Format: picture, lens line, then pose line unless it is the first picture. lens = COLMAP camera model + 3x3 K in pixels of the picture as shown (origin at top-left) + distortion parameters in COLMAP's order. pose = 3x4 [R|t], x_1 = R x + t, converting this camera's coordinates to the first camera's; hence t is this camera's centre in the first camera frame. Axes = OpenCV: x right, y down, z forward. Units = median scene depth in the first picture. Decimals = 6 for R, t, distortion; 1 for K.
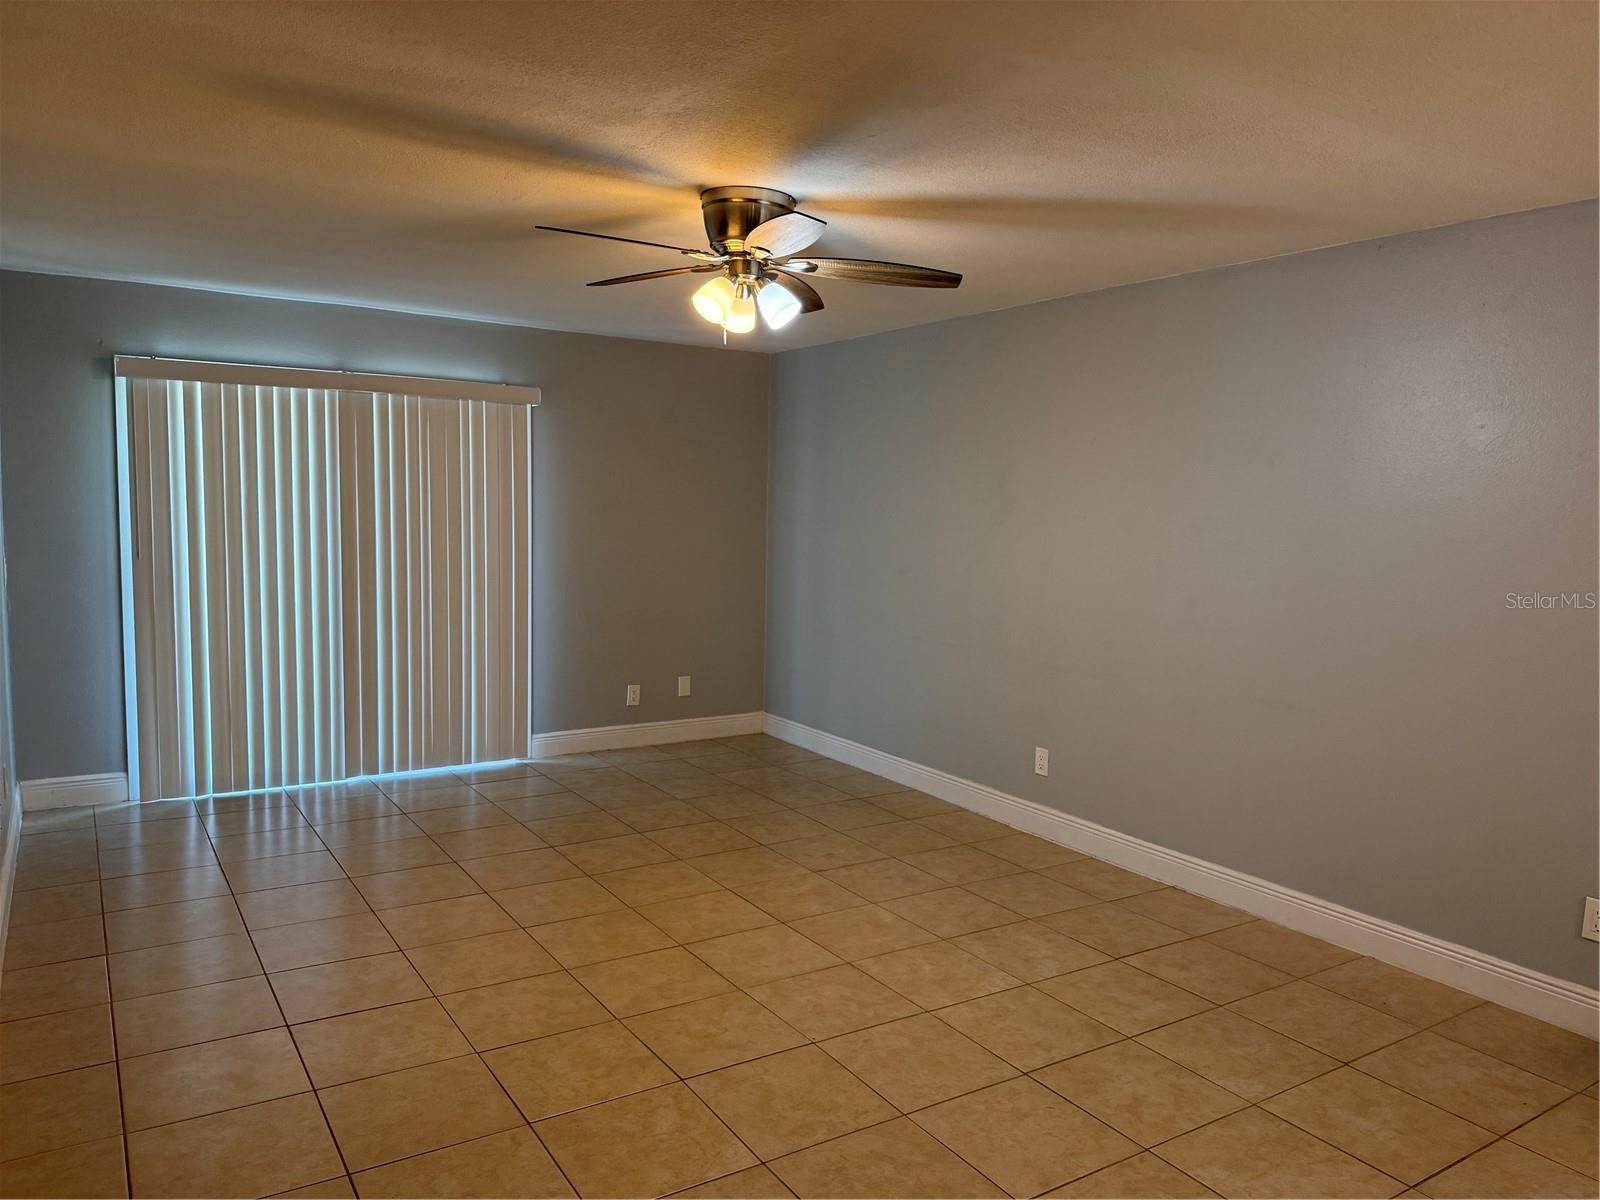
lens RADIAL K [[1127.4, 0, 803.5], [0, 1127.4, 603.3], [0, 0, 1]] dist [0.076213, -0.081265]
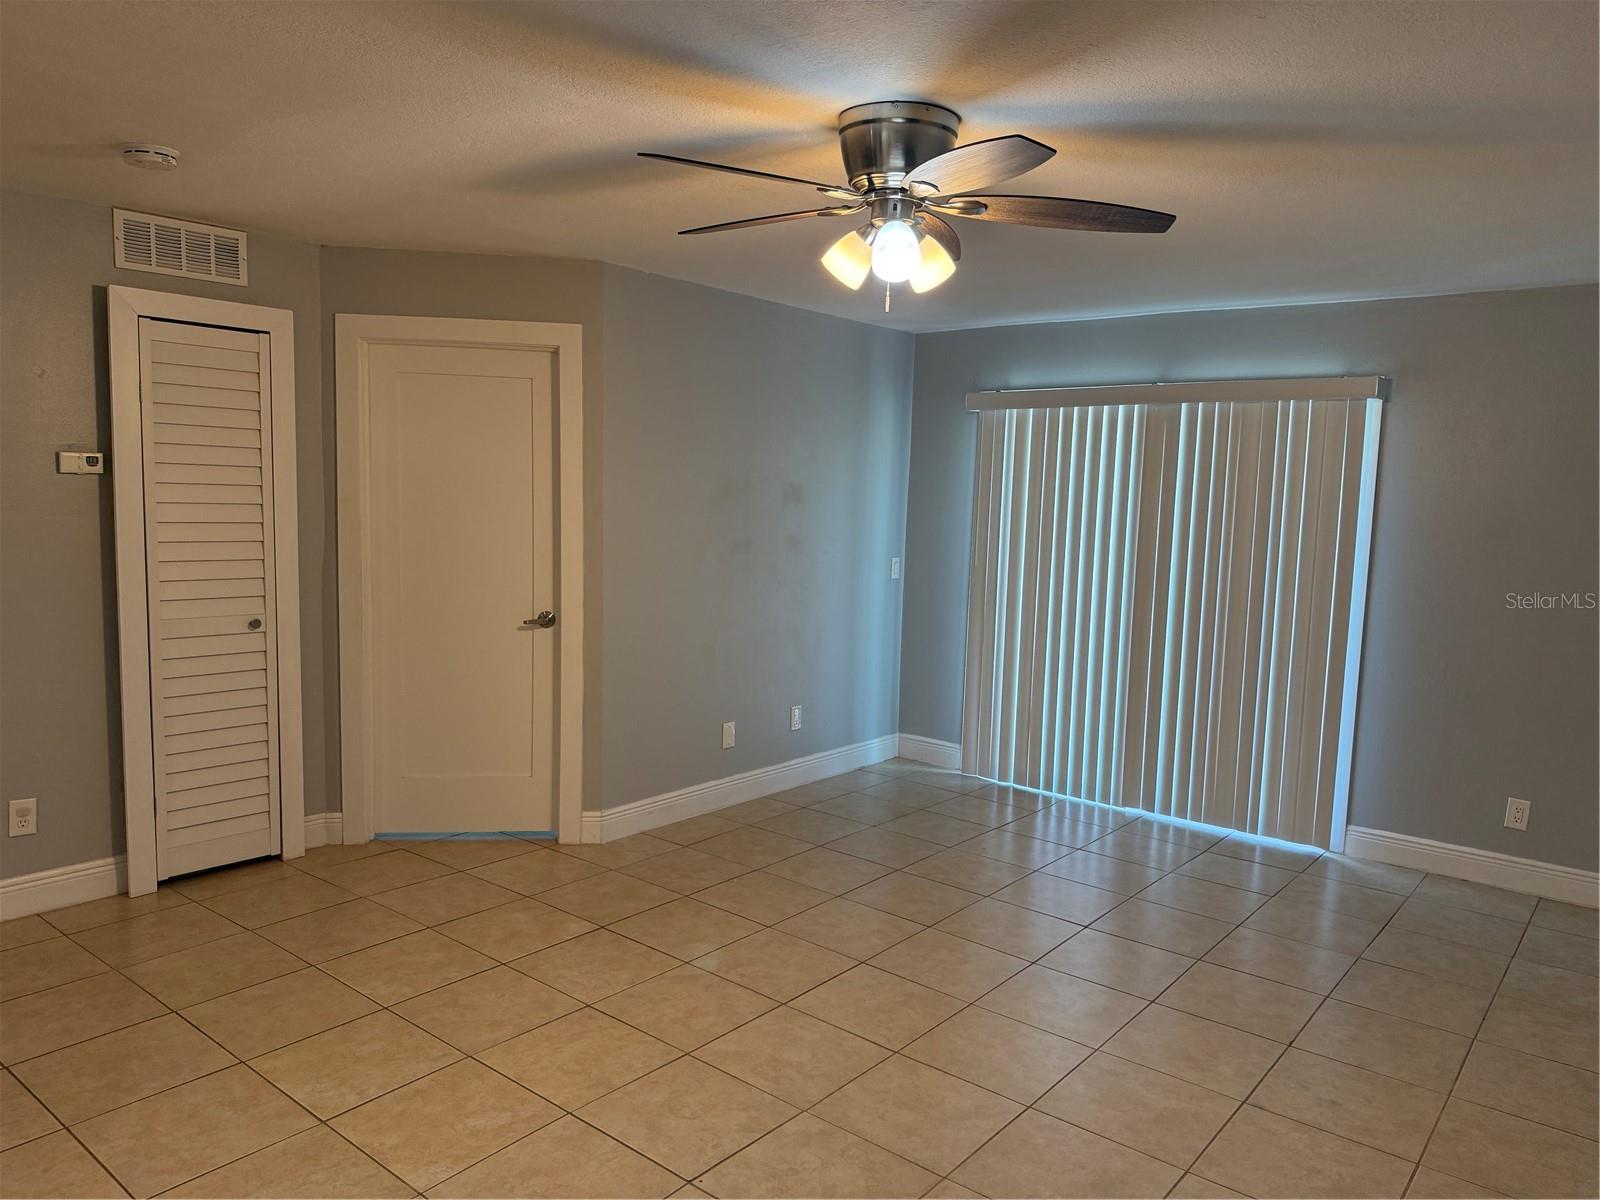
lens RADIAL K [[1127.4, 0, 803.5], [0, 1127.4, 603.3], [0, 0, 1]] dist [0.076213, -0.081265]
pose [[0.312151, 0.083713, -0.946337, 0.422989], [-0.112082, 0.992399, 0.050817, -0.036699], [0.943398, 0.090205, 0.319161, 0.439669]]
